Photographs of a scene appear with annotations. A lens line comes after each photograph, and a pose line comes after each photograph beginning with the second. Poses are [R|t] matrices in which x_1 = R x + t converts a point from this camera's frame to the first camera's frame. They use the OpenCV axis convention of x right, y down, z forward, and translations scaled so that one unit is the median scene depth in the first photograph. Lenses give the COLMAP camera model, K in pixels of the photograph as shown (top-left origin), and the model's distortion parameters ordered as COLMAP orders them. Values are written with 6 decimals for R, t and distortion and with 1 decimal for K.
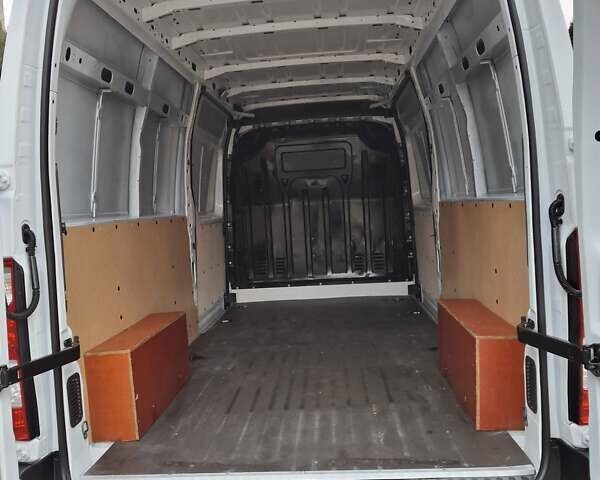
lens RADIAL K [[599.2, 0, 298.7], [0, 599.2, 236.6], [0, 0, 1]] dist [0.007169, 0.000000]
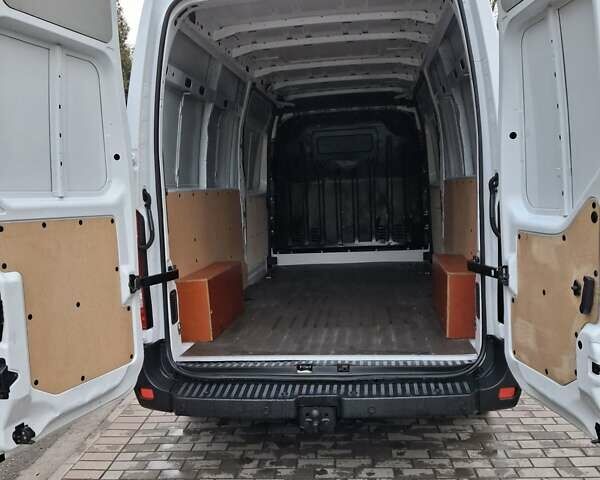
lens RADIAL K [[599.2, 0, 299.5], [0, 599.2, 254.6], [0, 0, 1]] dist [0.007169, 0.000000]
pose [[0.997979, 0.019660, -0.060421, 0.019365], [-0.015938, 0.997981, 0.061475, 0.028256], [0.061508, -0.060387, 0.996278, -0.306050]]
